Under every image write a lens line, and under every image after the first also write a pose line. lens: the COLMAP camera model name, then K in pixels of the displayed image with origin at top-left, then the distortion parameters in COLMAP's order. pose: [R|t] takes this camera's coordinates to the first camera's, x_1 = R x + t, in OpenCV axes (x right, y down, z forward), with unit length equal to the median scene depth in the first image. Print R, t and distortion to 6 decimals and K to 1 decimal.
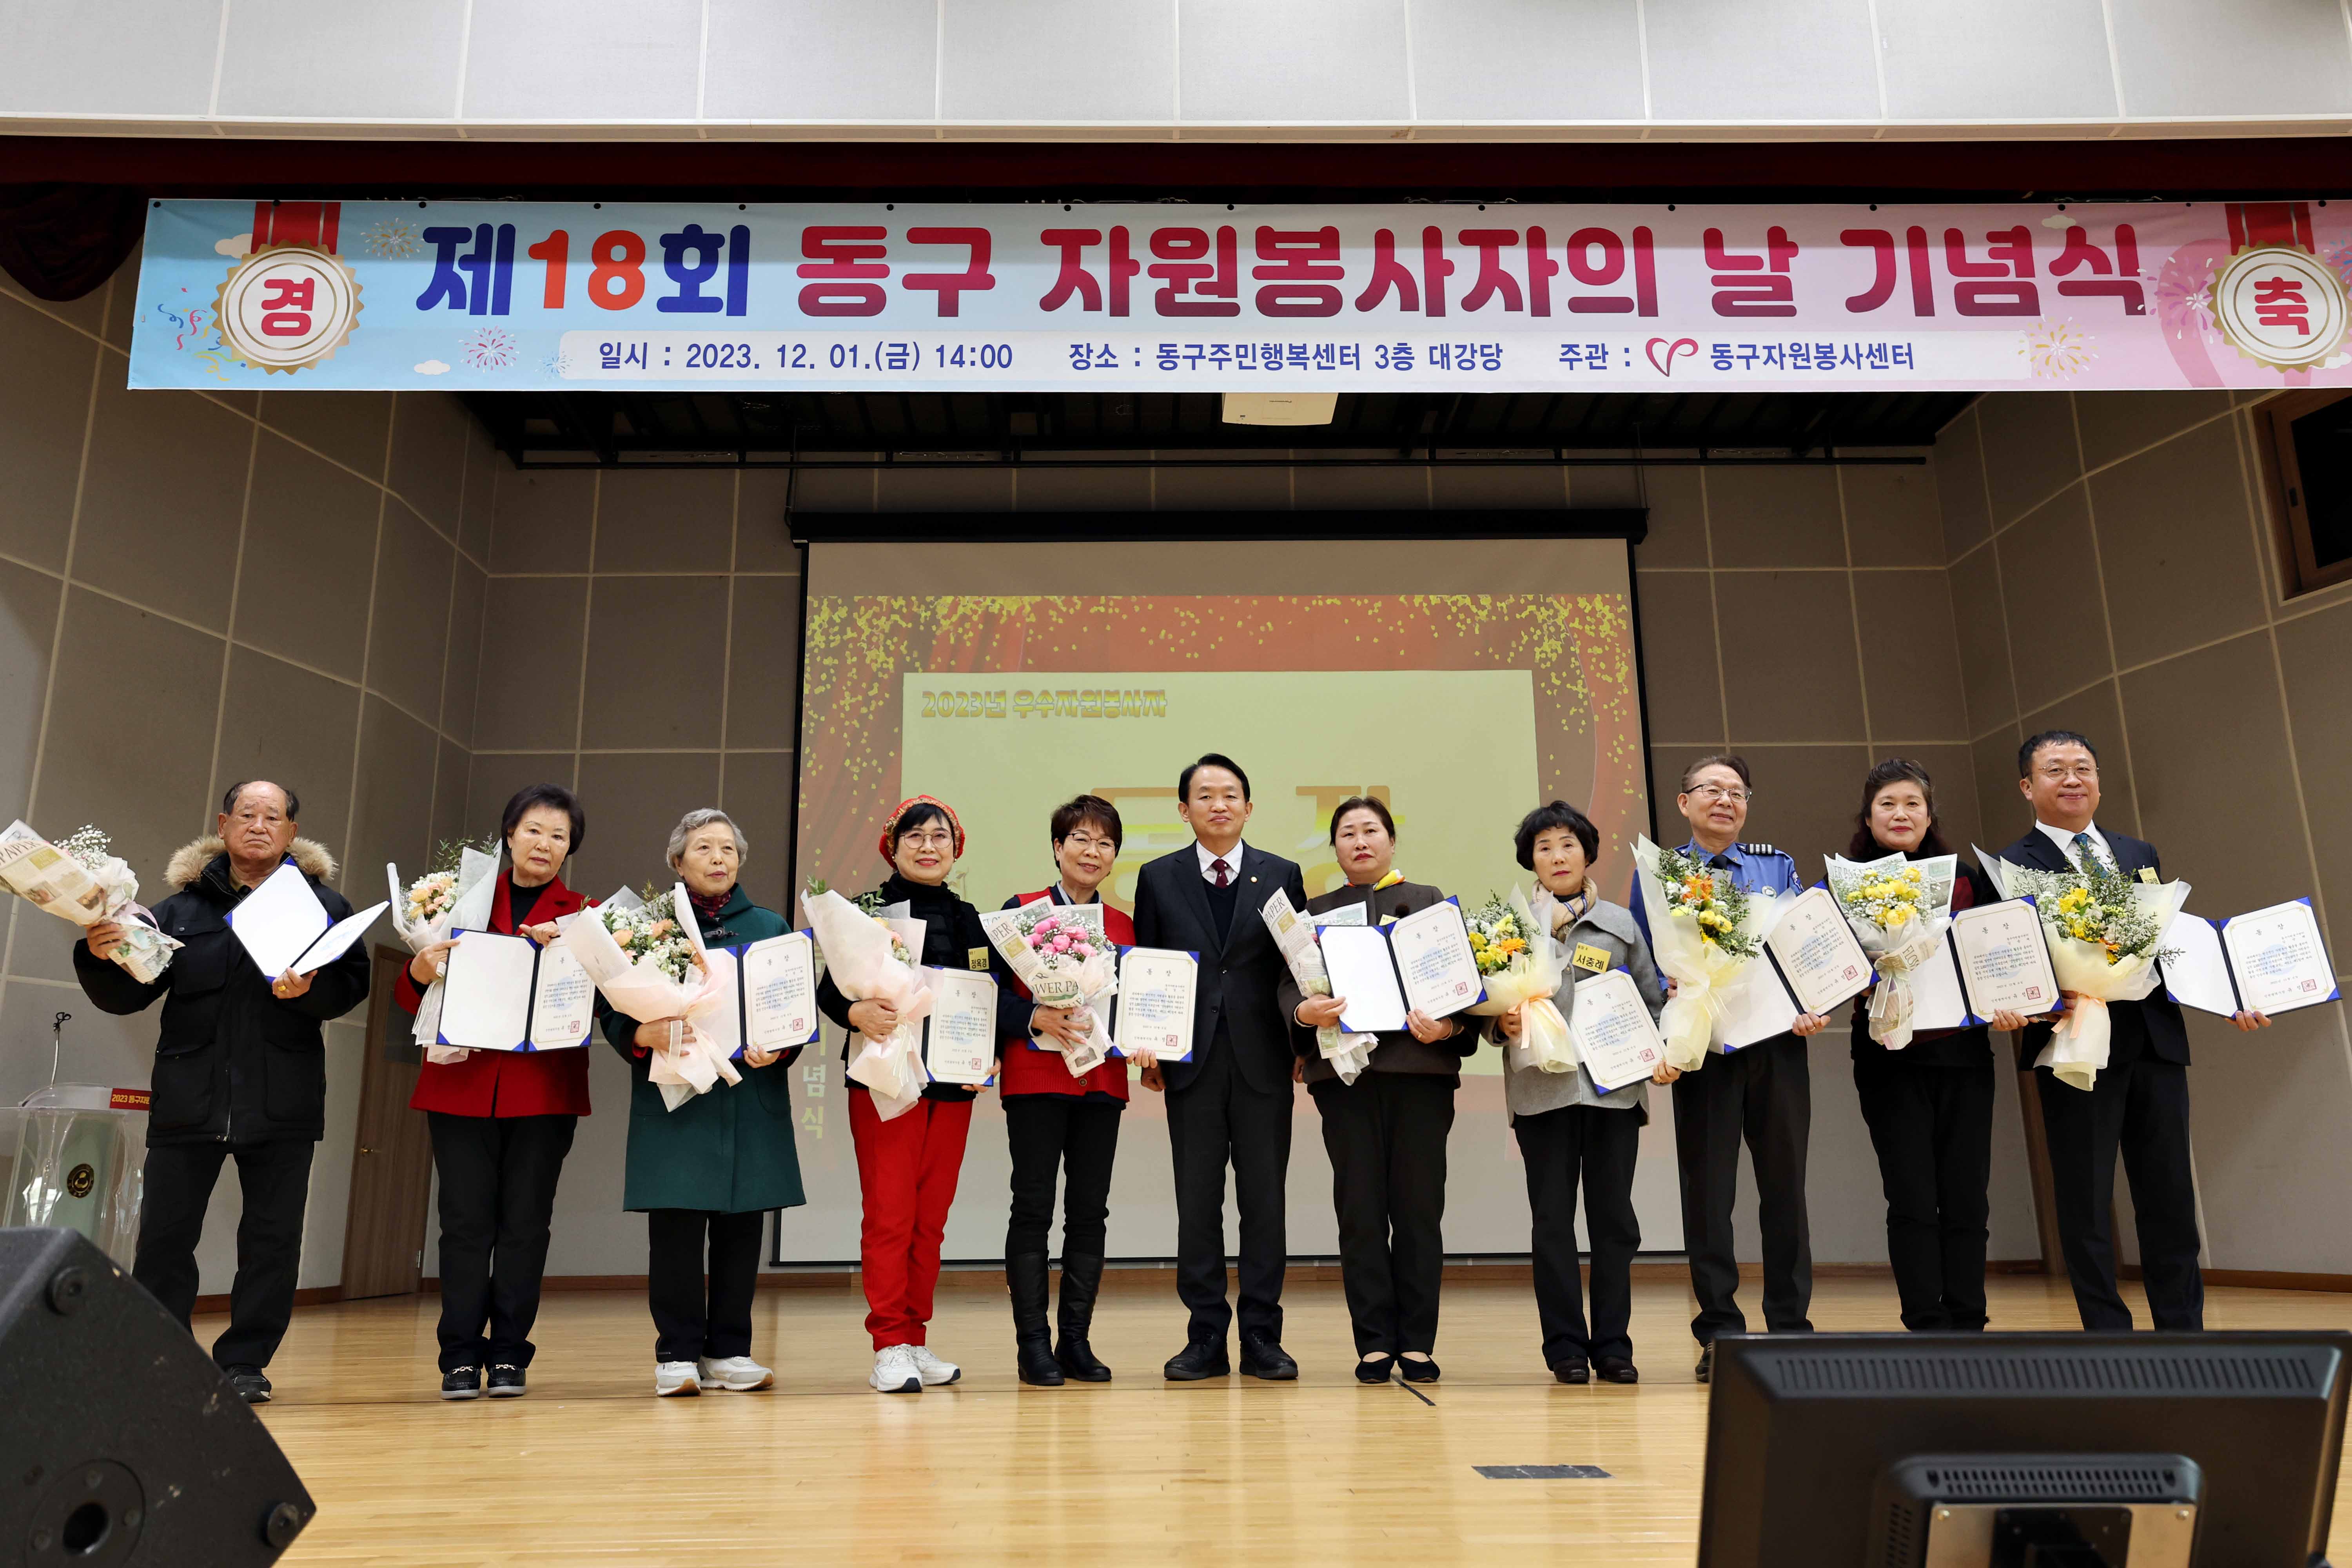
lens RADIAL K [[1612.9, 0, 1176.0], [0, 1612.9, 784.0], [0, 0, 1]] dist [-0.004740, 0.031860]
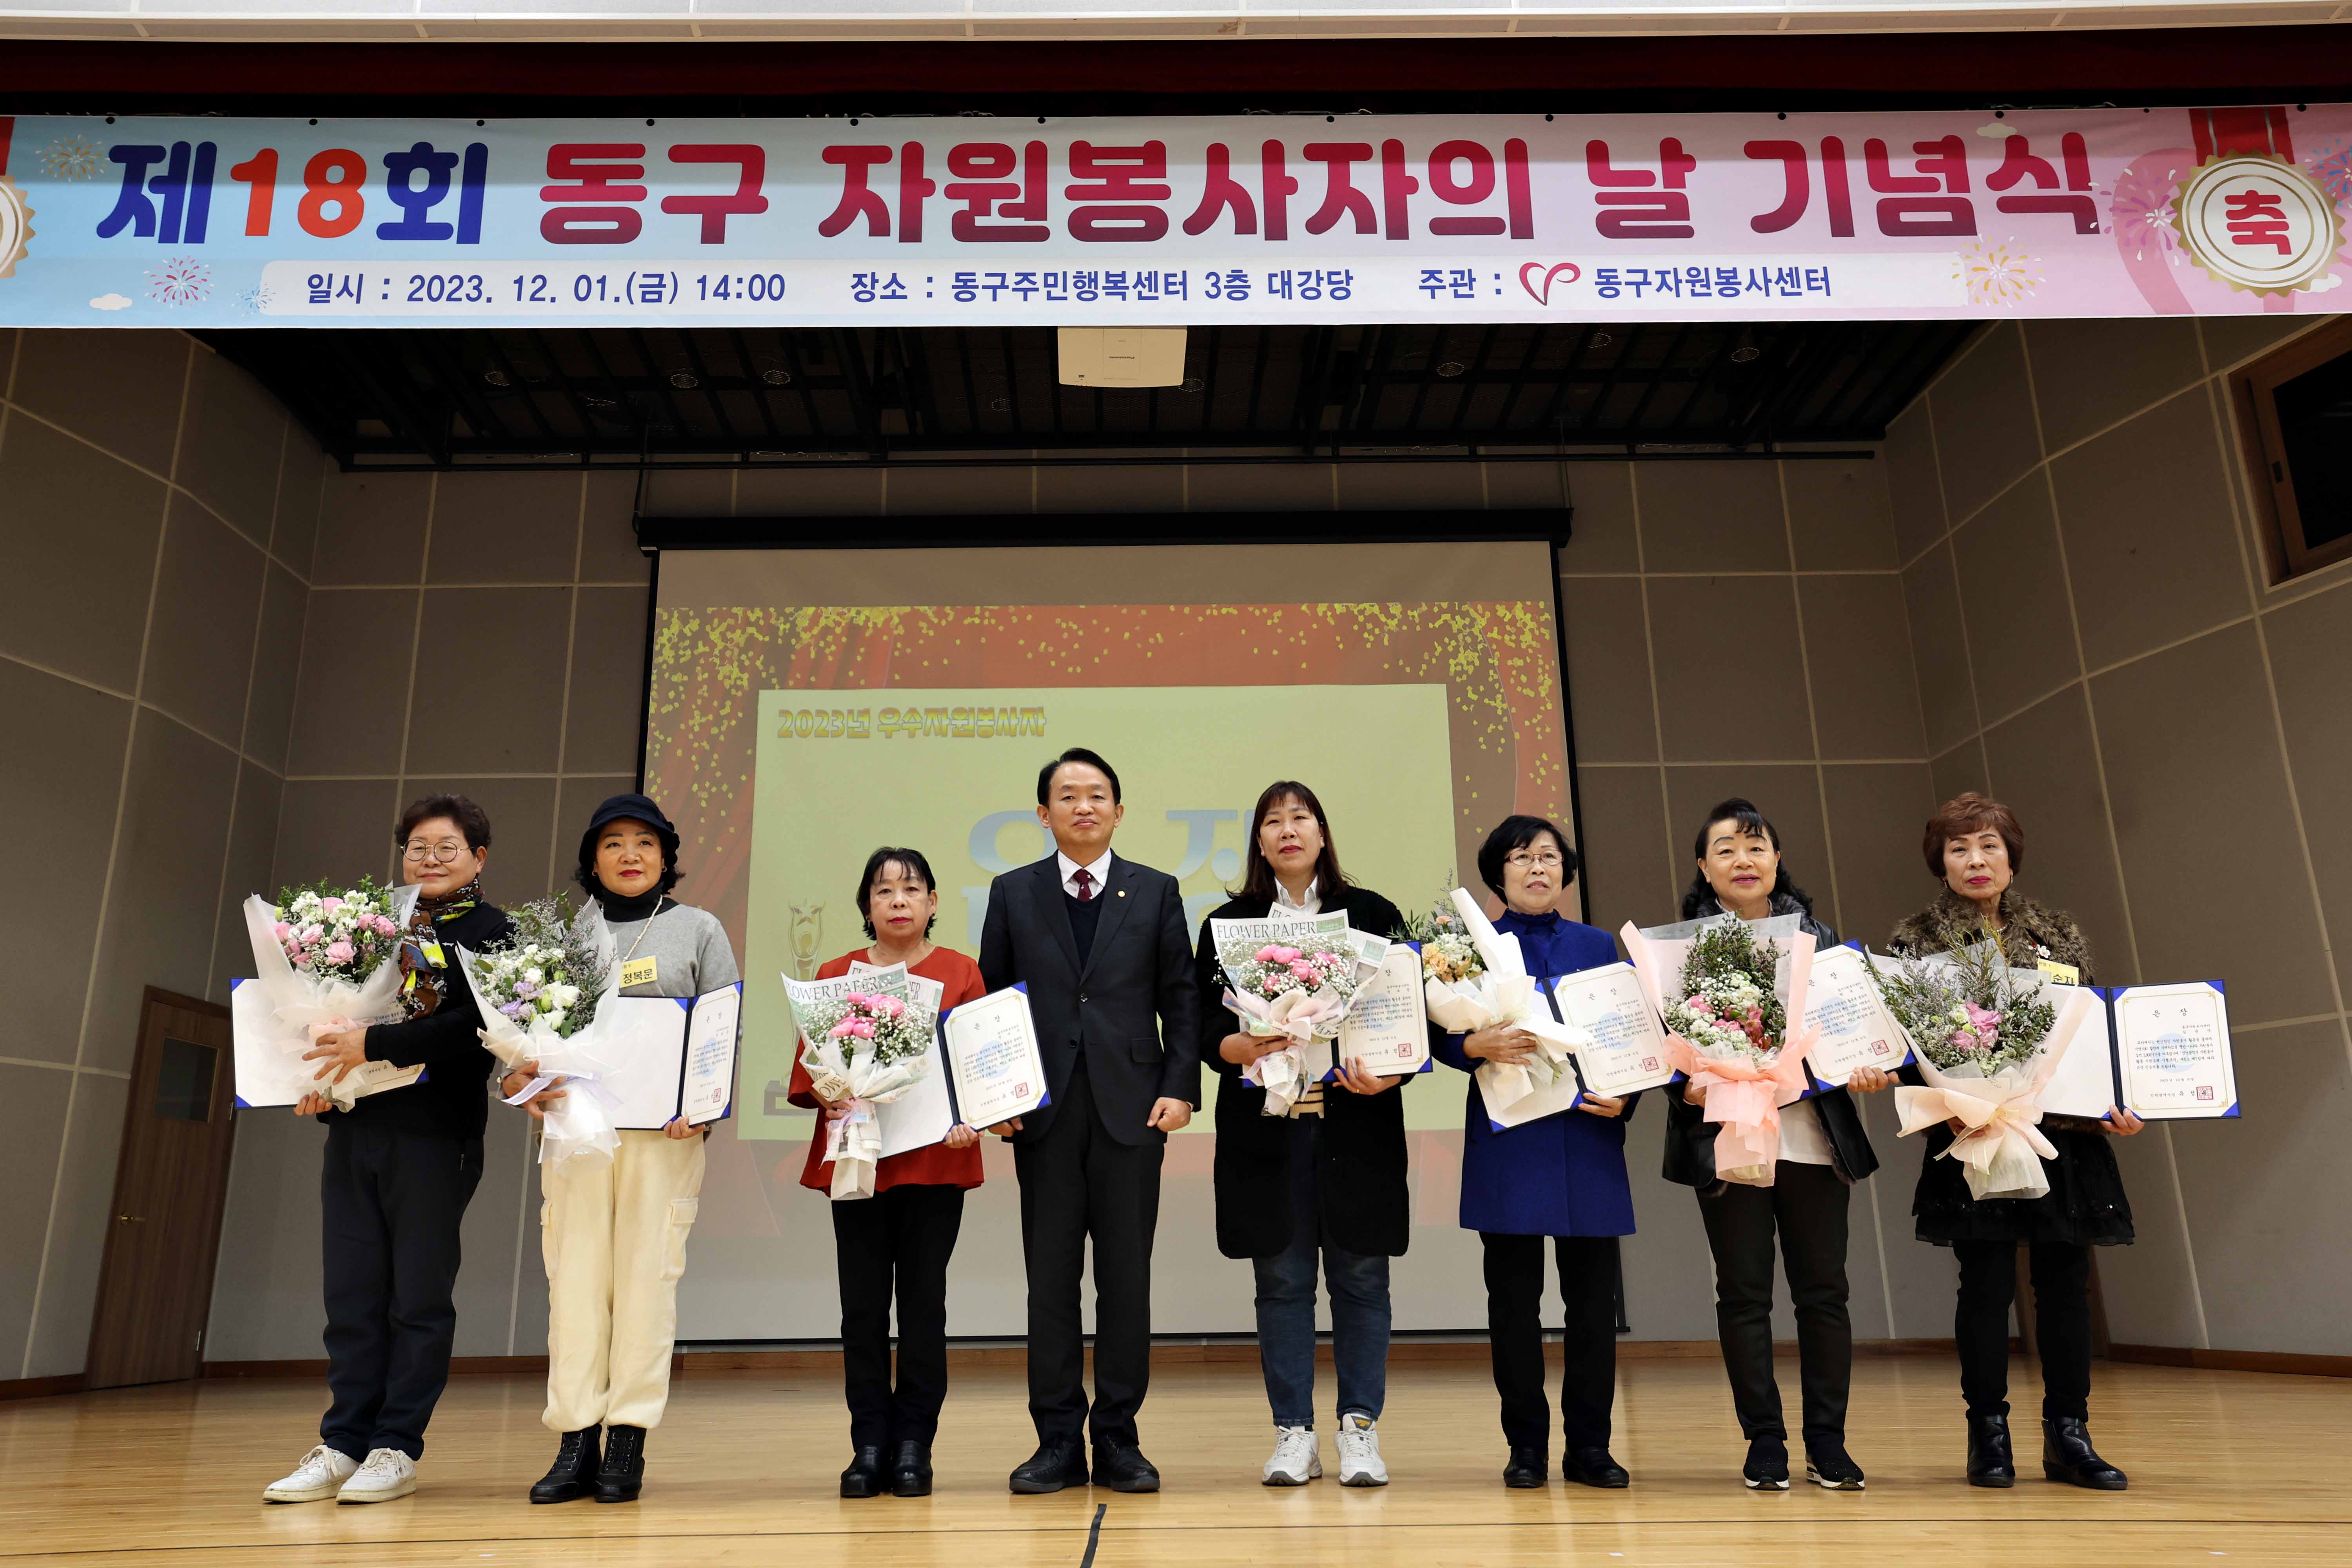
lens RADIAL K [[1625.3, 0, 1139.8], [0, 1625.3, 779.7], [0, 0, 1]] dist [-0.009984, 0.035193]
pose [[0.999956, -0.004344, -0.008289, 0.093000], [0.004009, 0.999191, -0.040012, 0.033505], [0.008456, 0.039977, 0.999165, 0.139156]]
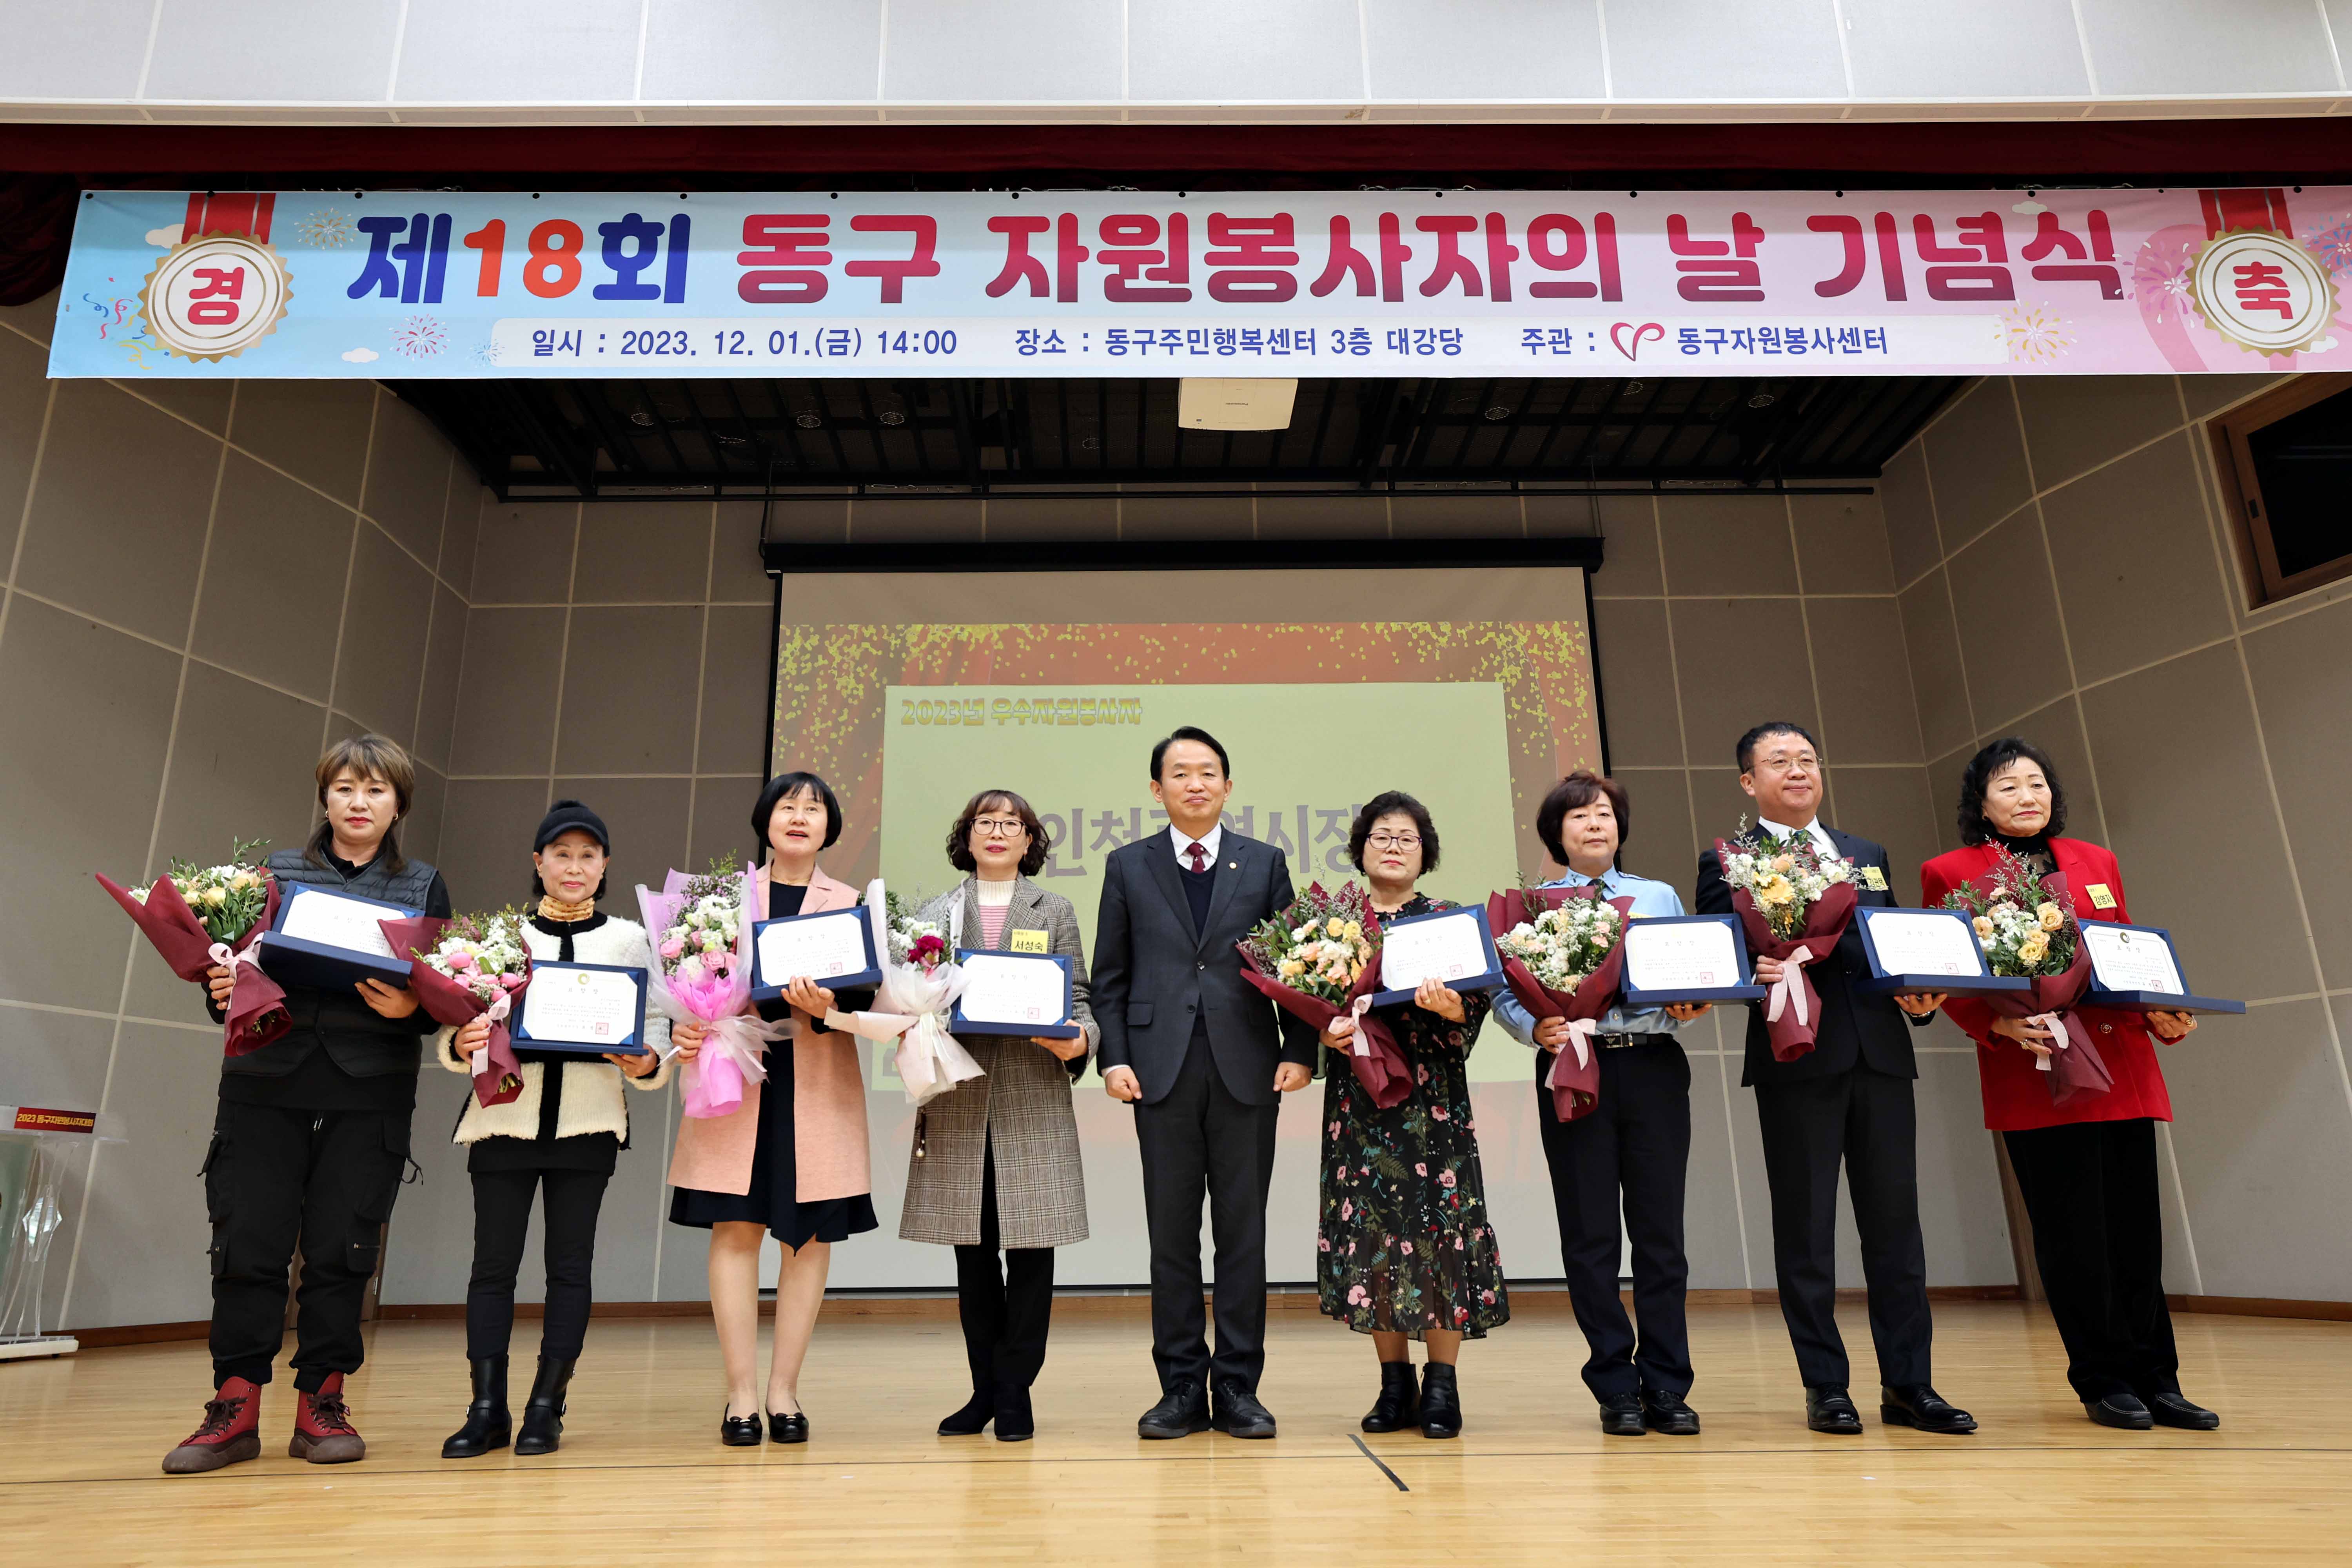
lens RADIAL K [[1477.5, 0, 1151.1], [0, 1477.5, 761.9], [0, 0, 1]] dist [-0.016599, 0.028627]
pose [[0.999981, -0.002030, -0.005871, 0.019655], [0.001724, 0.998670, -0.051536, 0.032120], [0.005967, 0.051525, 0.998654, 0.125236]]
